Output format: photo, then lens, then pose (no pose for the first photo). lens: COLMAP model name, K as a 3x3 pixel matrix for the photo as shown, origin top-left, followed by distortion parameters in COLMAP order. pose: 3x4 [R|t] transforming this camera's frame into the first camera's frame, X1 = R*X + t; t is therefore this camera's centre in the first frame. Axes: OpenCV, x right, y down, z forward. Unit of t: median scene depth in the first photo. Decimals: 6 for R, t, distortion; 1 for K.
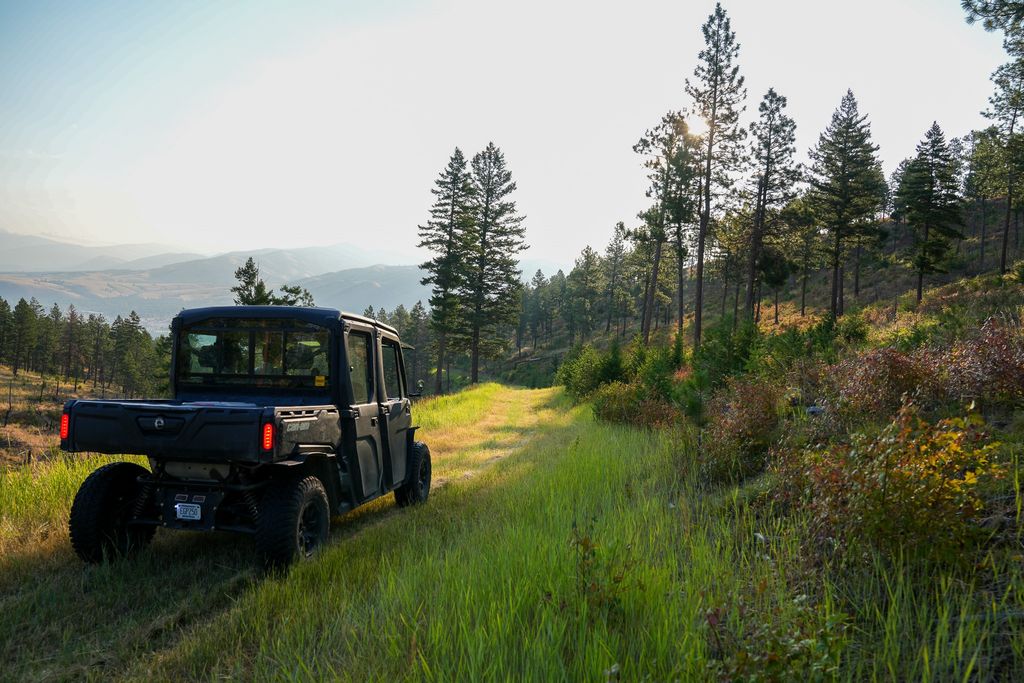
lens RADIAL K [[695.0, 0, 512.0], [0, 695.0, 341.5], [0, 0, 1]] dist [-0.133209, 0.098078]
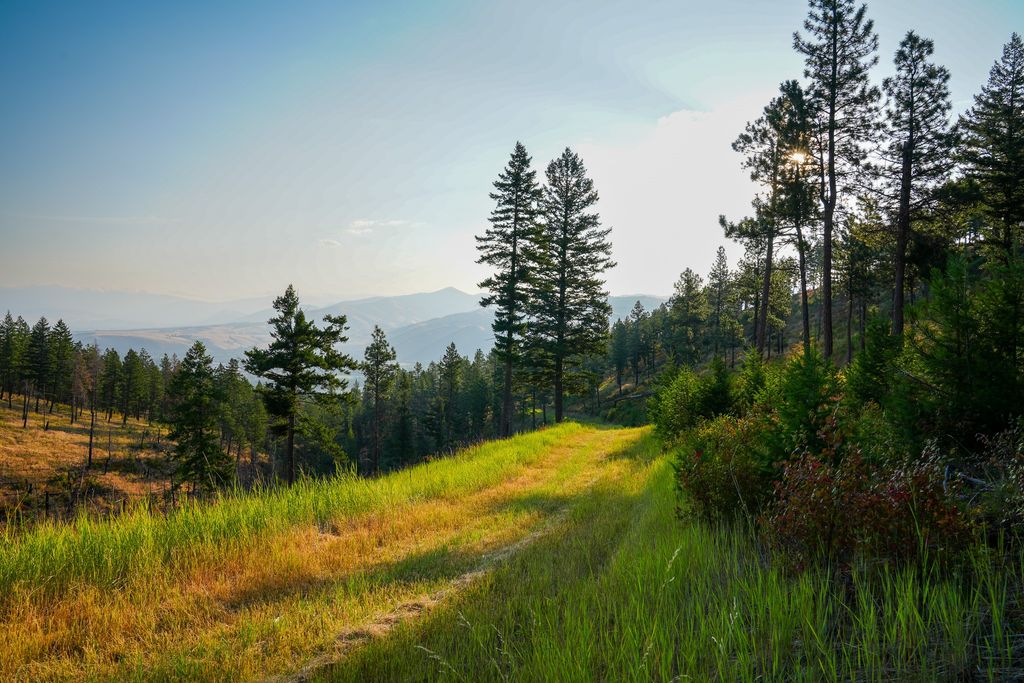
lens RADIAL K [[695.0, 0, 512.0], [0, 695.0, 341.5], [0, 0, 1]] dist [-0.133209, 0.098078]
pose [[0.988120, -0.037127, -0.149134, 0.028792], [0.028357, 0.997765, -0.060506, 0.011803], [0.151047, 0.055558, 0.986964, 0.176167]]
